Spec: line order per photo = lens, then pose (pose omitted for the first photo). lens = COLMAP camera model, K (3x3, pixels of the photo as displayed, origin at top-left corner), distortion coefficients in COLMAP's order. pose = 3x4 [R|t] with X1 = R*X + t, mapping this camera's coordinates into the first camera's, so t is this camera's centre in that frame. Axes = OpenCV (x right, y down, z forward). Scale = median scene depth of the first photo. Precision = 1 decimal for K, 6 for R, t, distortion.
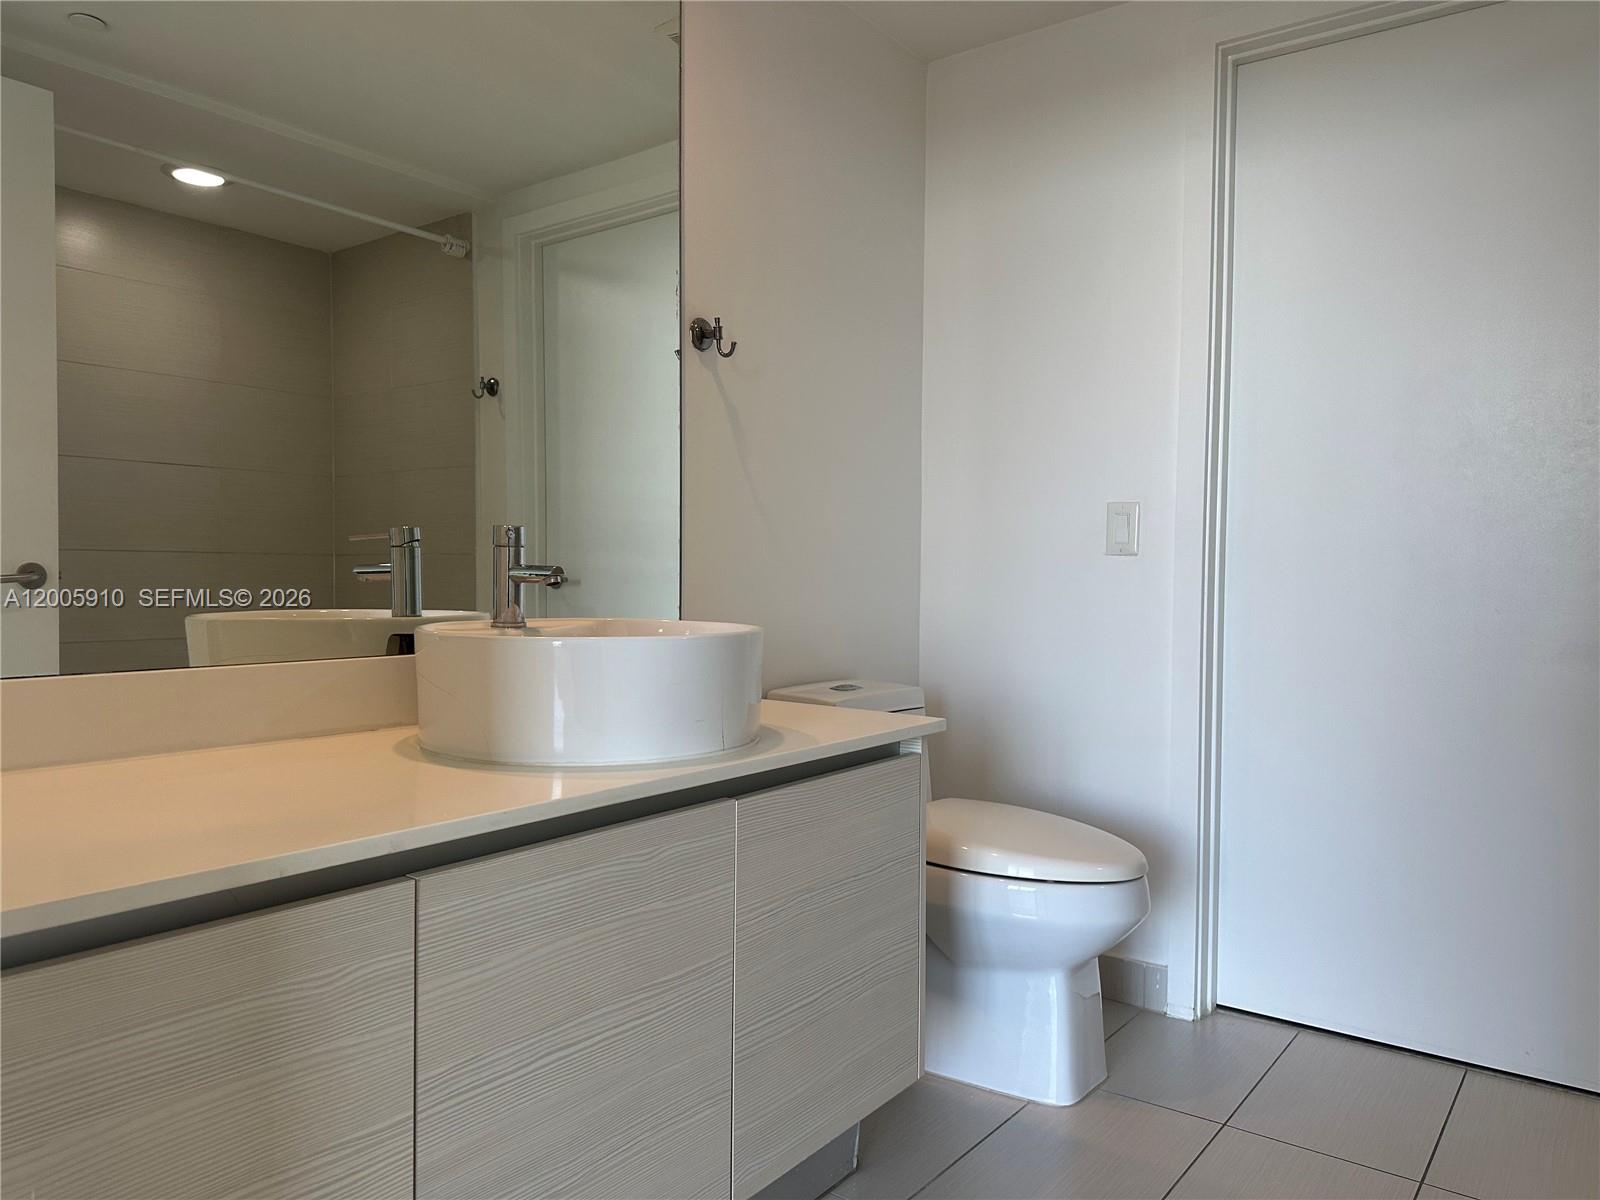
lens RADIAL K [[1149.0, 0, 800.0], [0, 1149.0, 600.0], [0, 0, 1]] dist [0.056099, -0.002408]
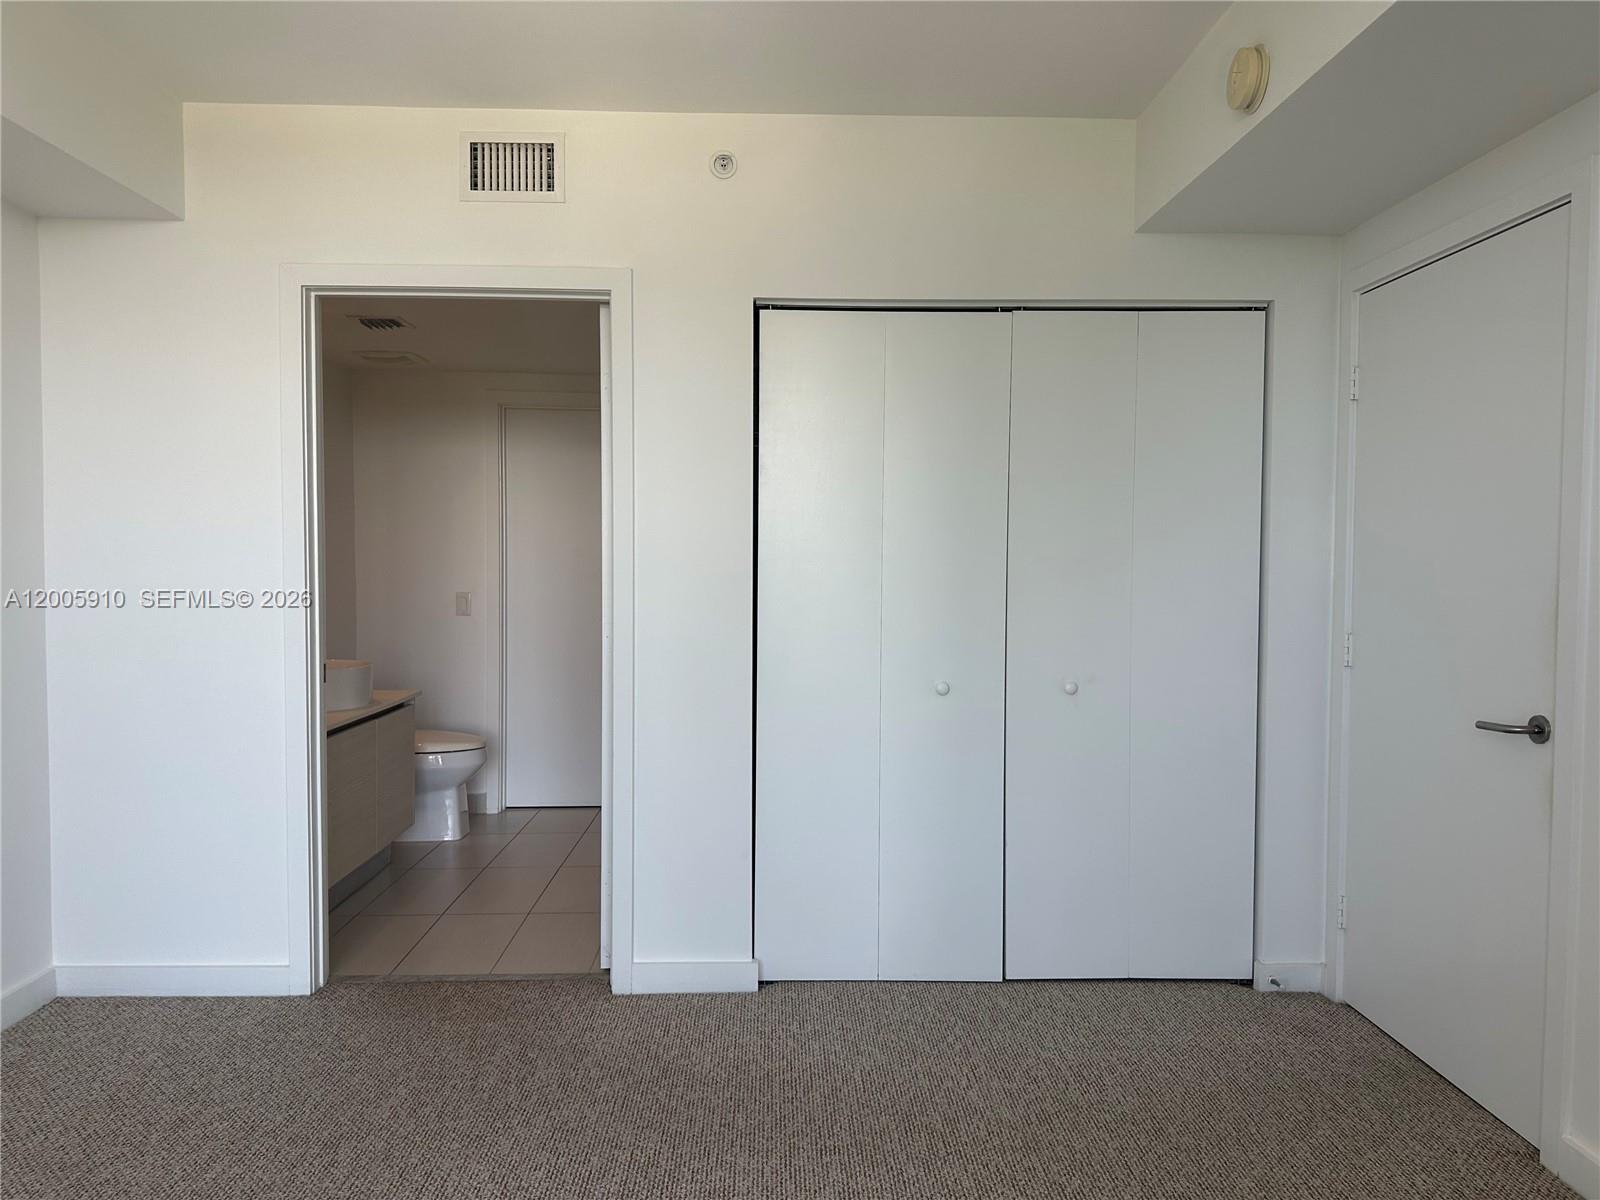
lens RADIAL K [[1149.0, 0, 800.0], [0, 1149.0, 600.0], [0, 0, 1]] dist [0.056099, -0.002408]
pose [[0.791468, -0.036936, 0.610094, -0.610649], [0.022265, 0.999252, 0.031612, -0.132914], [-0.610805, -0.011436, 0.791698, -1.261608]]
